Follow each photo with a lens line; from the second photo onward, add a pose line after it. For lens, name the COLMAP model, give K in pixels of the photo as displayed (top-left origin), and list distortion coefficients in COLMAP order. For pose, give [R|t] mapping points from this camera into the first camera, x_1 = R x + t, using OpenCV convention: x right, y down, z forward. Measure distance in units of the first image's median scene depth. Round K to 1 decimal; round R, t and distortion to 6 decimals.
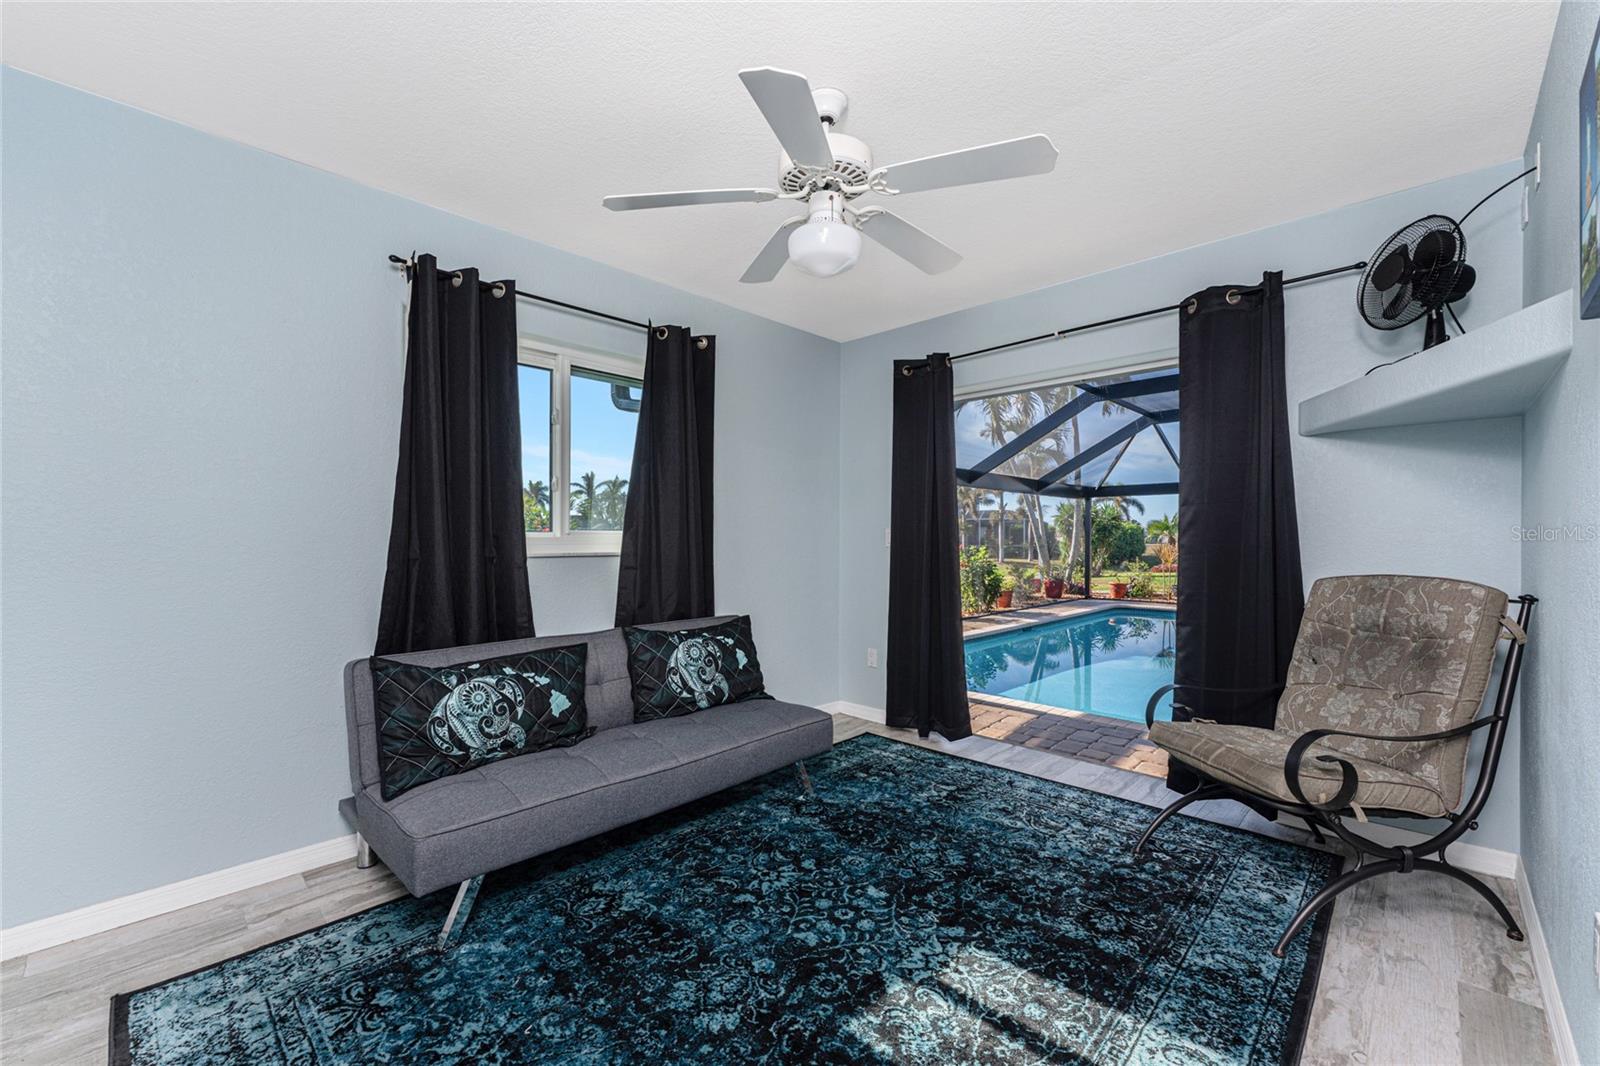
lens RADIAL K [[651.0, 0, 797.5], [0, 651.0, 533.7], [0, 0, 1]] dist [-0.002101, -0.000347]
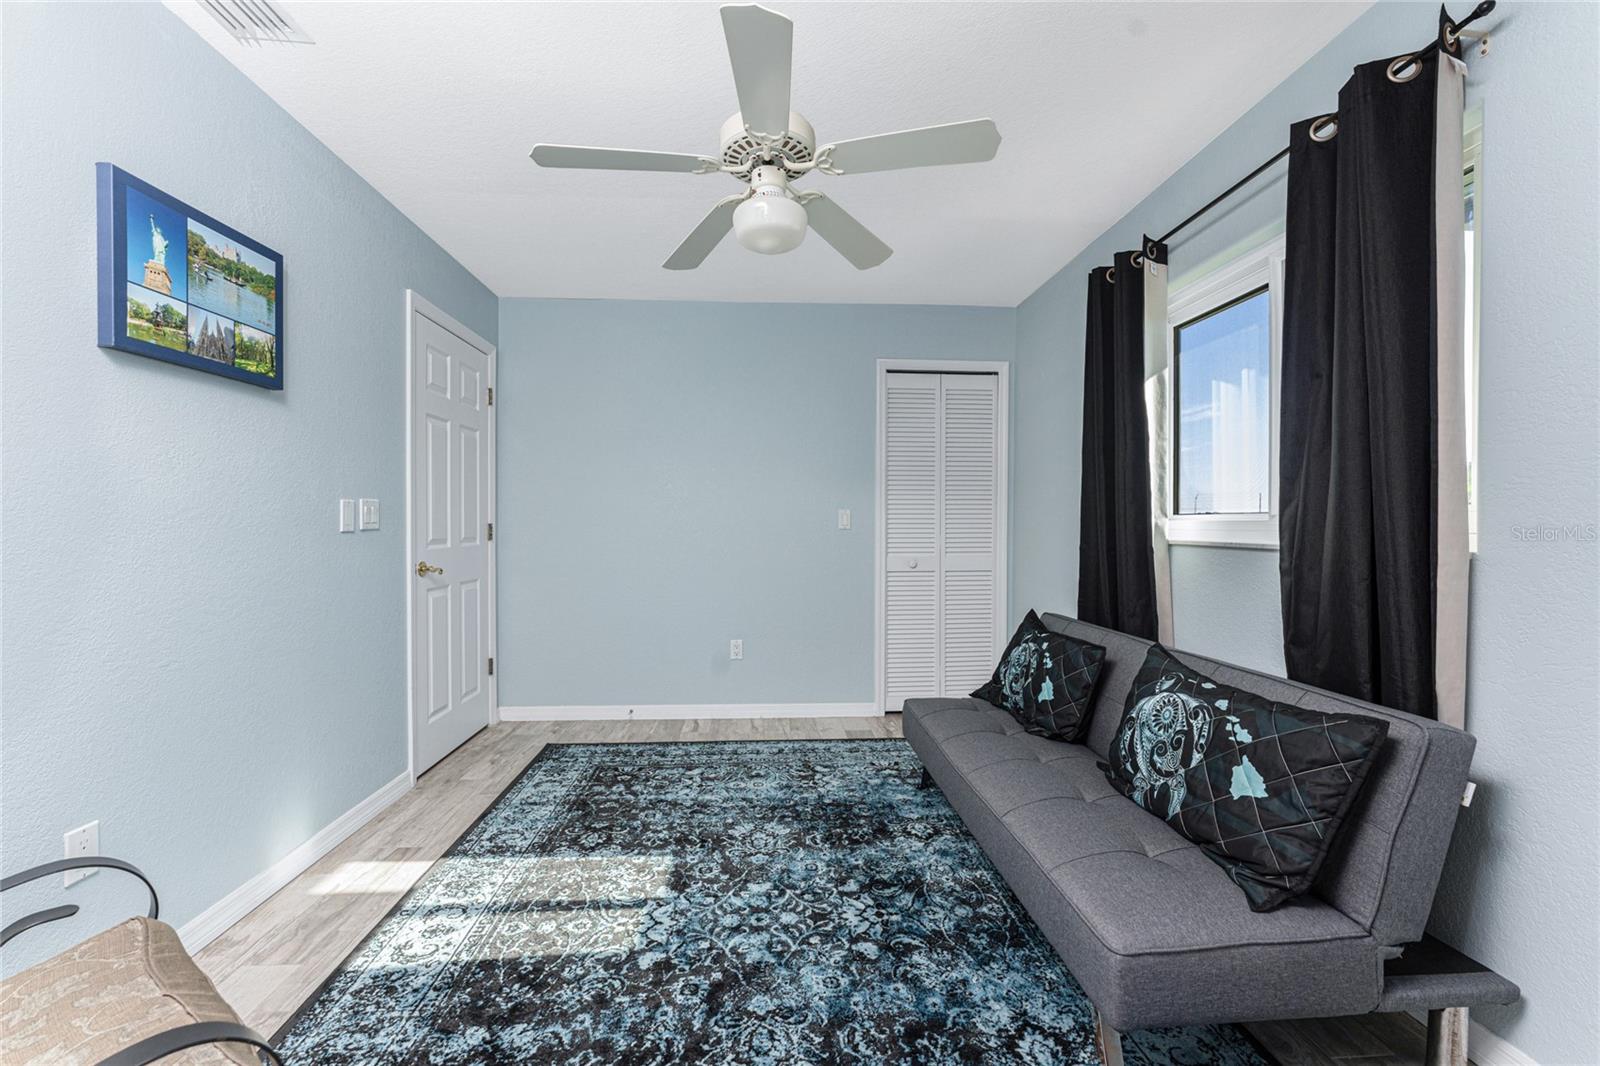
lens RADIAL K [[651.0, 0, 806.9], [0, 651.0, 531.4], [0, 0, 1]] dist [-0.002101, -0.000347]
pose [[-0.669341, 0.007877, -0.742914, 0.823967], [0.005760, 0.999969, 0.005413, 0.019330], [0.742933, -0.000656, -0.669365, 1.917562]]
